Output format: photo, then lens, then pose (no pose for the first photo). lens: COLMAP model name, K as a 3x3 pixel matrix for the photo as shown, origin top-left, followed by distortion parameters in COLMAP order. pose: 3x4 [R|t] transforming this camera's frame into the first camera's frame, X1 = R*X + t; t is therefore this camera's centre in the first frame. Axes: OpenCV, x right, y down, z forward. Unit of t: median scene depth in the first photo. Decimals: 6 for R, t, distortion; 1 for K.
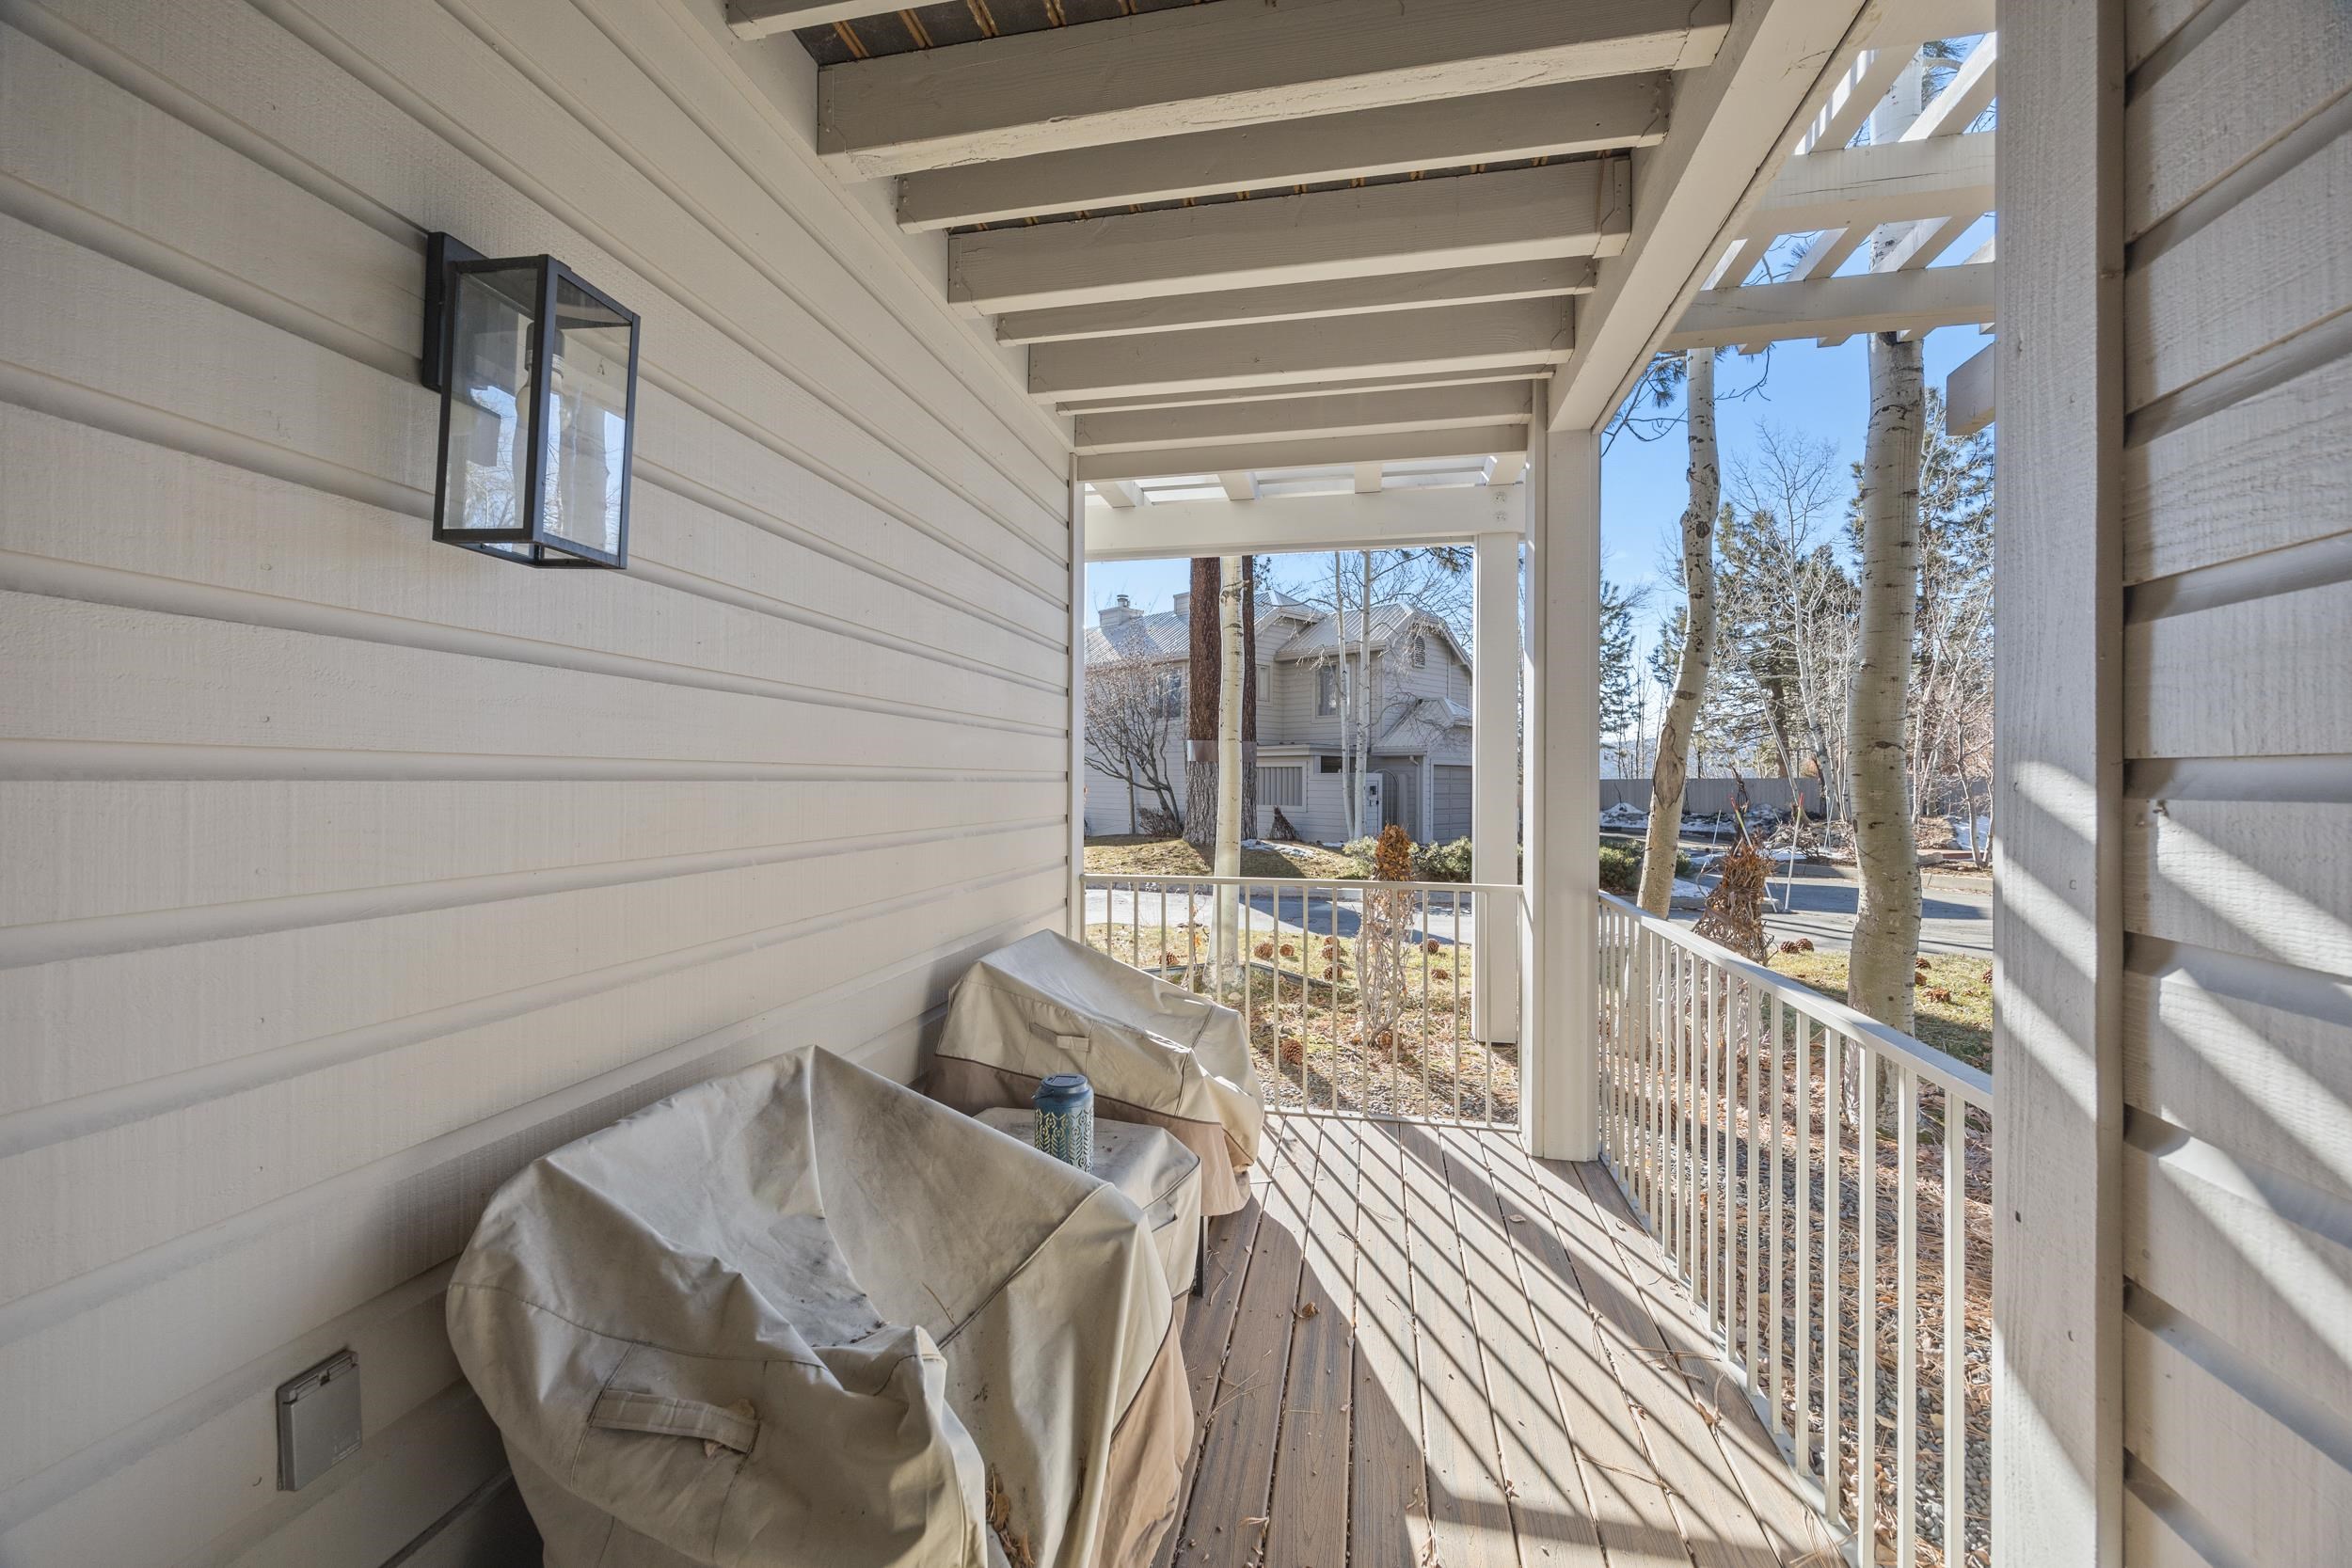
lens RADIAL K [[912.8, 0, 1184.3], [0, 912.8, 780.6], [0, 0, 1]] dist [0.003759, -0.000827]
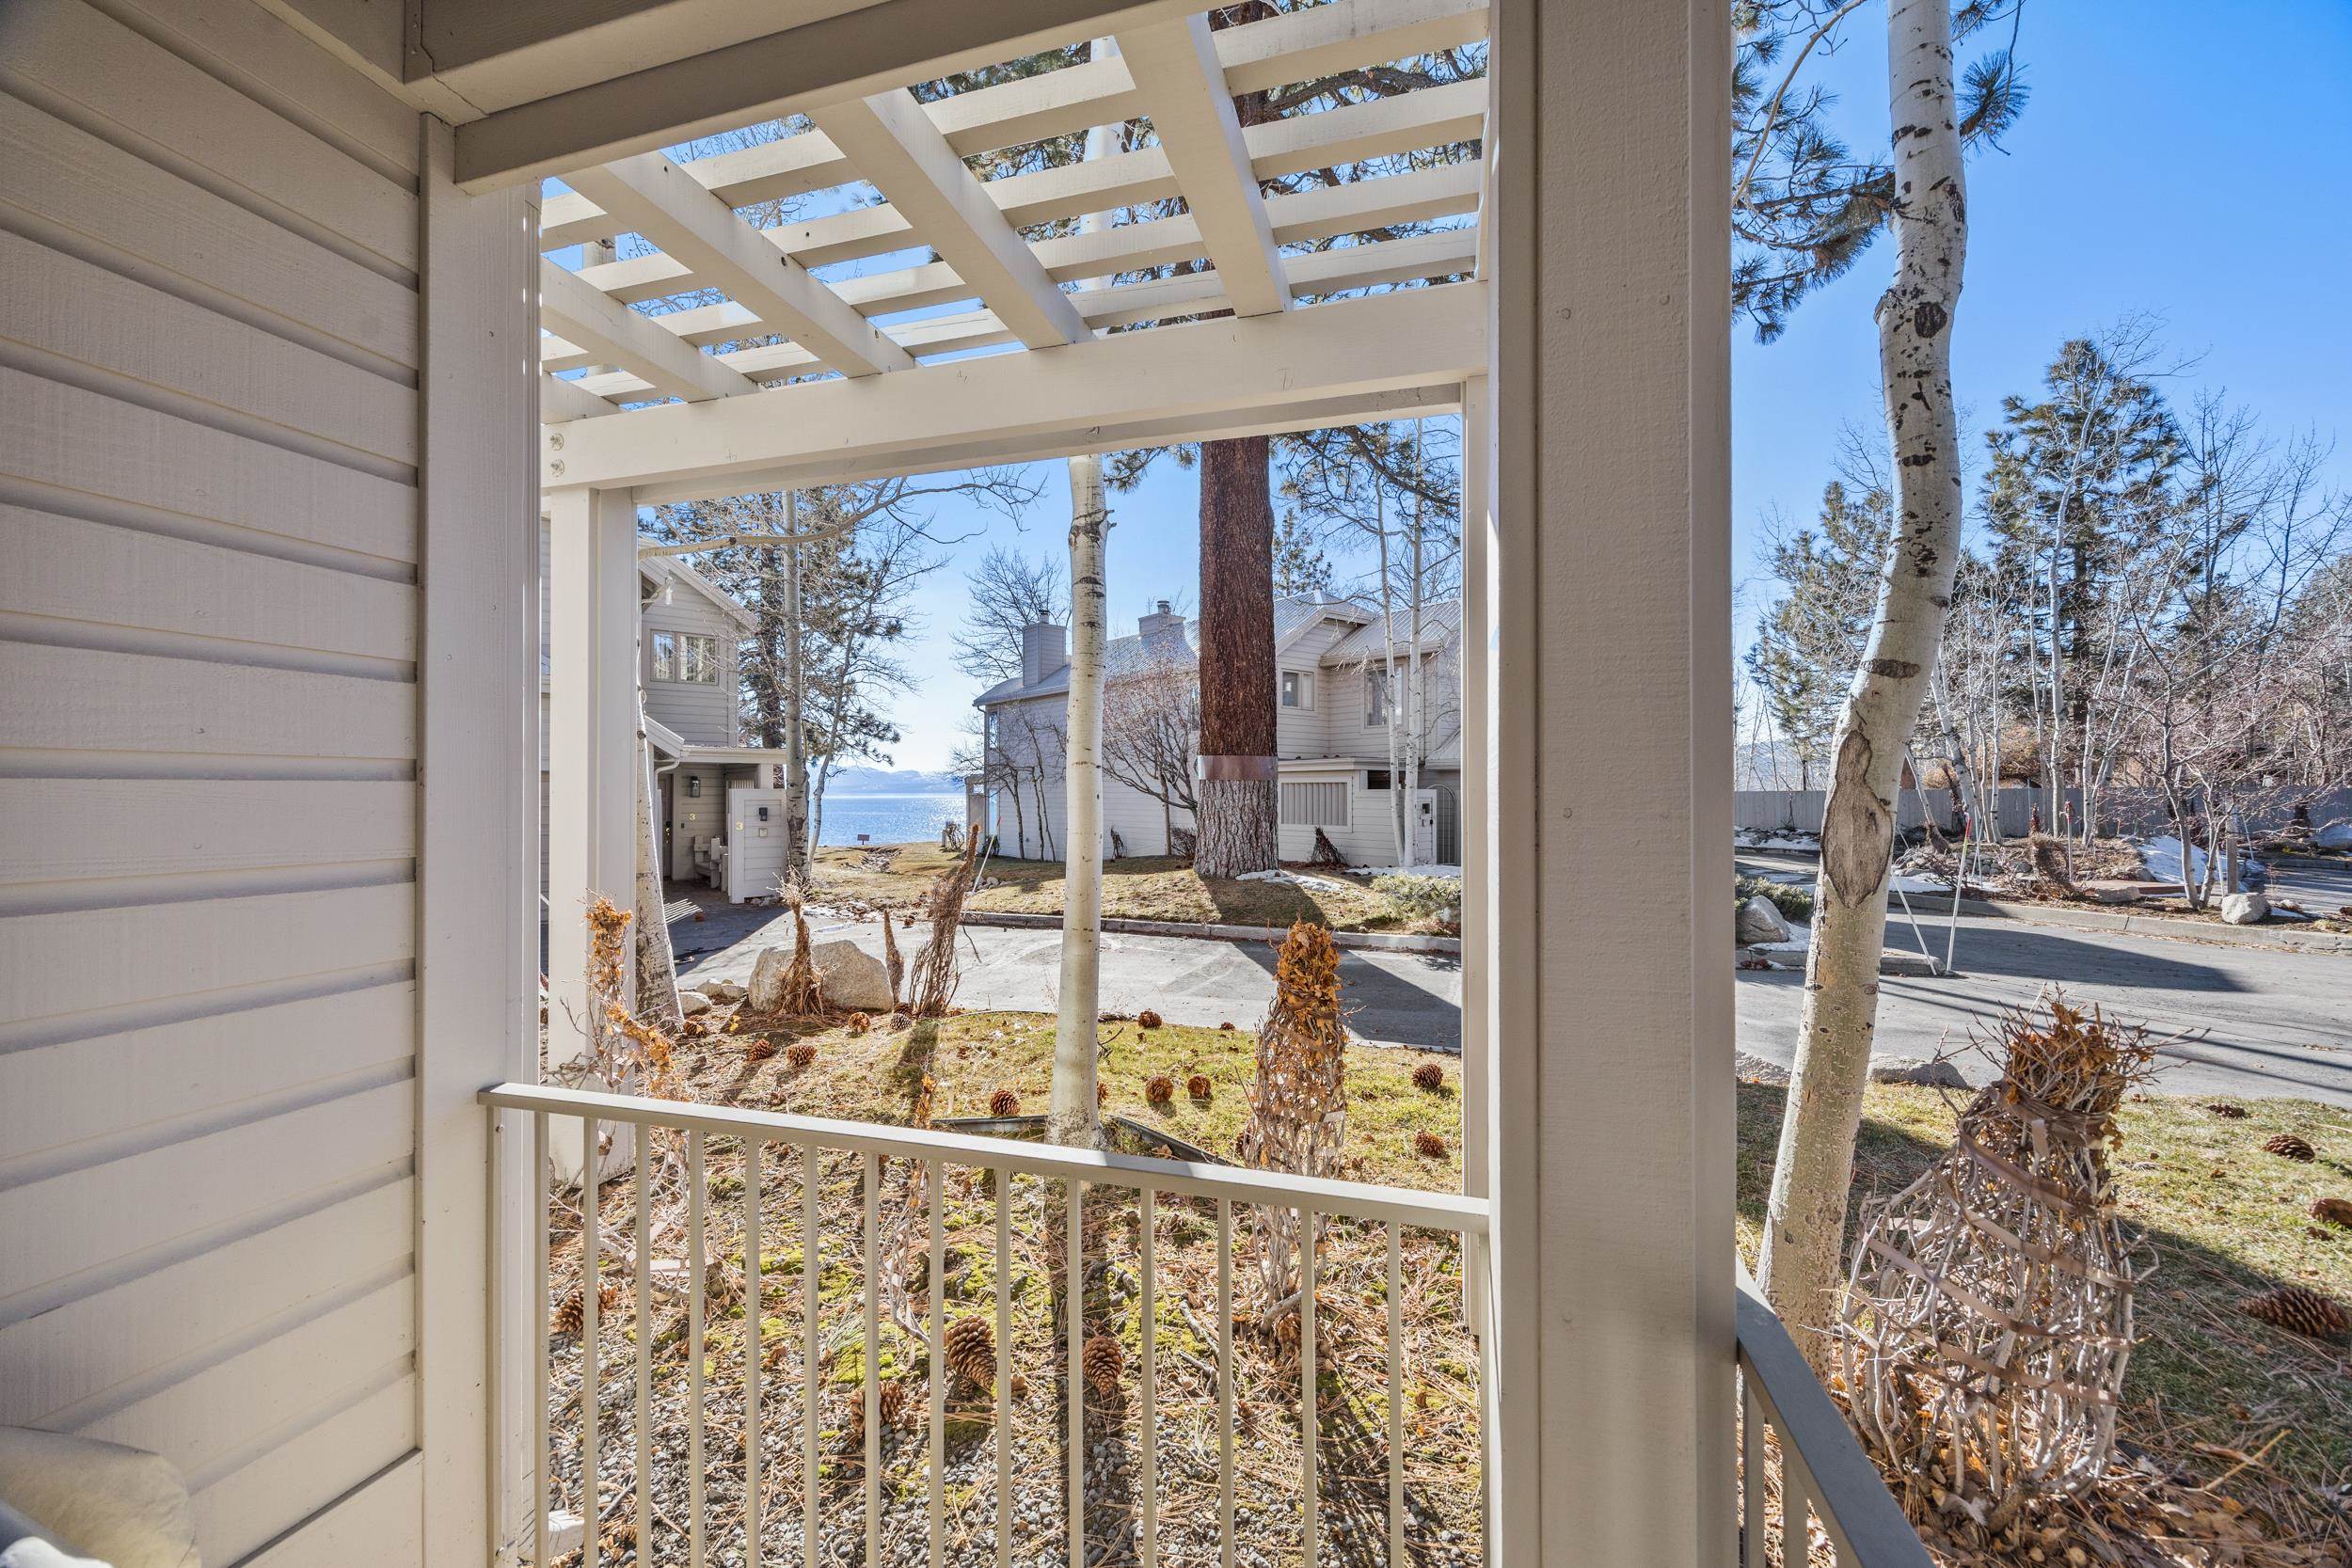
lens RADIAL K [[912.8, 0, 1179.5], [0, 912.8, 788.7], [0, 0, 1]] dist [0.003759, -0.000827]
pose [[0.996661, -0.006961, -0.081356, 0.039168], [0.006563, 0.999965, -0.005159, -0.005671], [0.081389, 0.004608, 0.996672, 0.089998]]
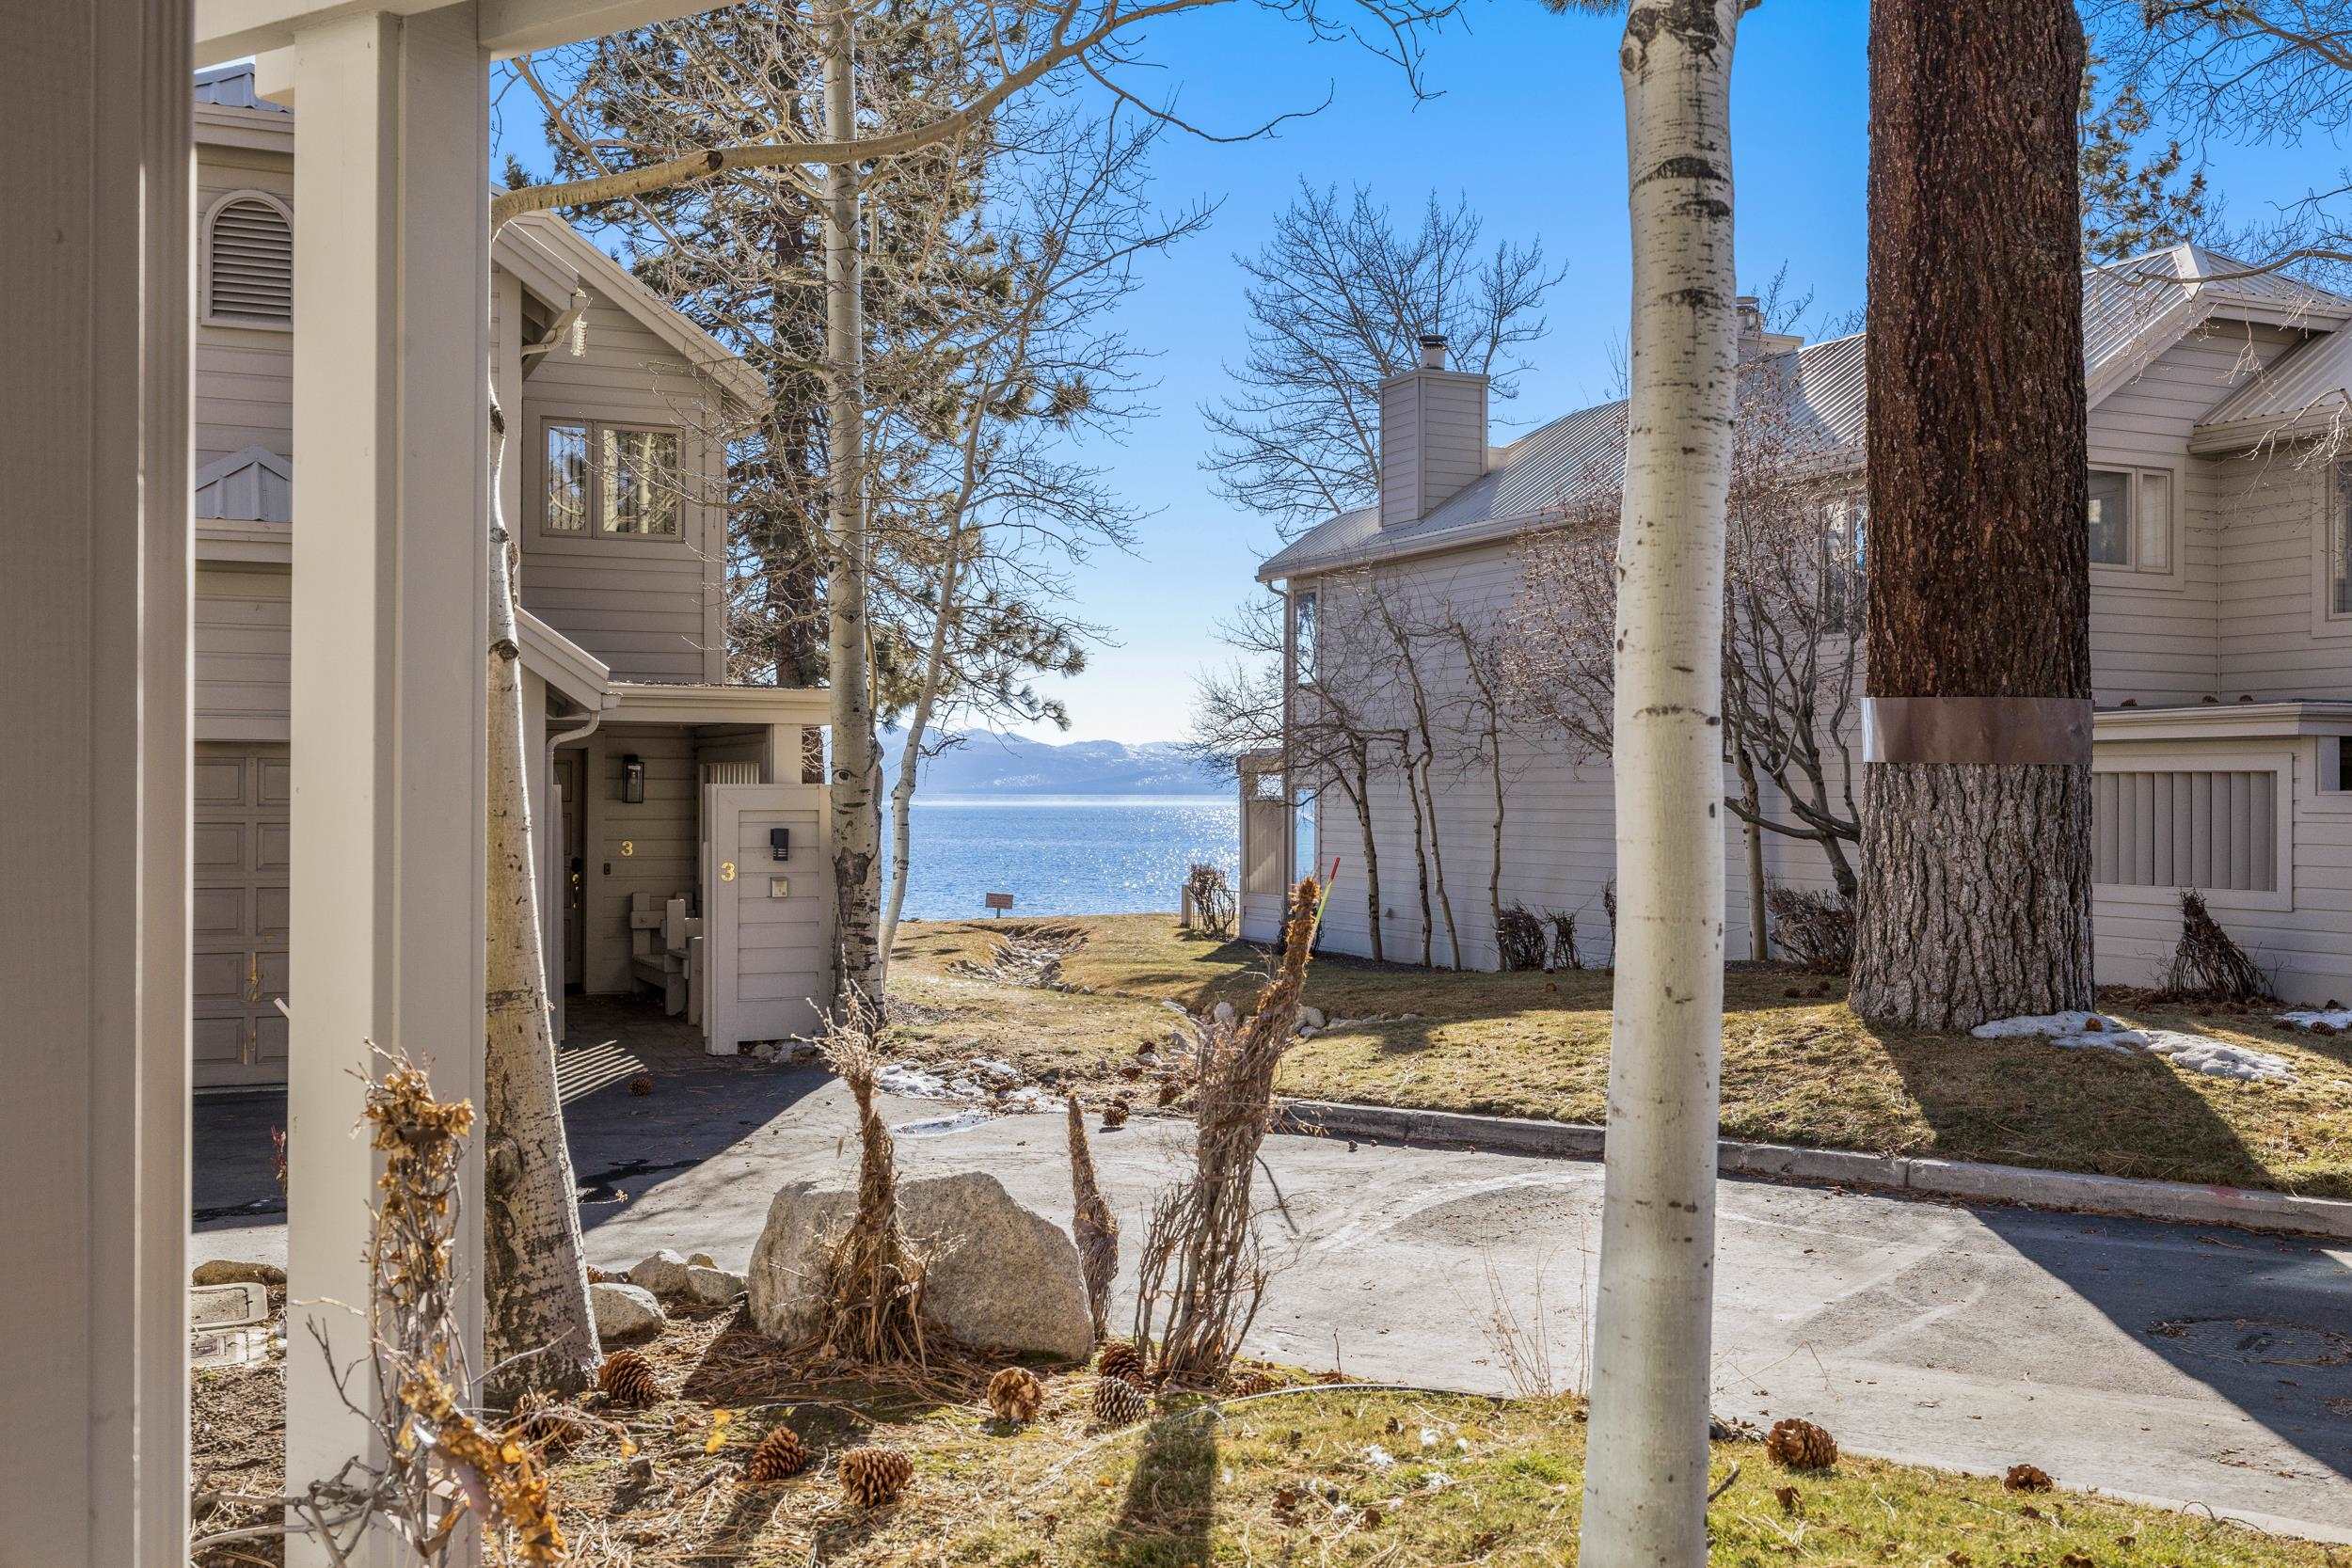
lens RADIAL K [[2278.2, 0, 1185.2], [0, 2278.2, 789.7], [0, 0, 1]] dist [0.007979, 0.000000]
pose [[0.945424, -0.003191, -0.325827, 0.027597], [0.001818, 0.999988, -0.004520, -0.005827], [0.325838, 0.003681, 0.945419, 0.109238]]
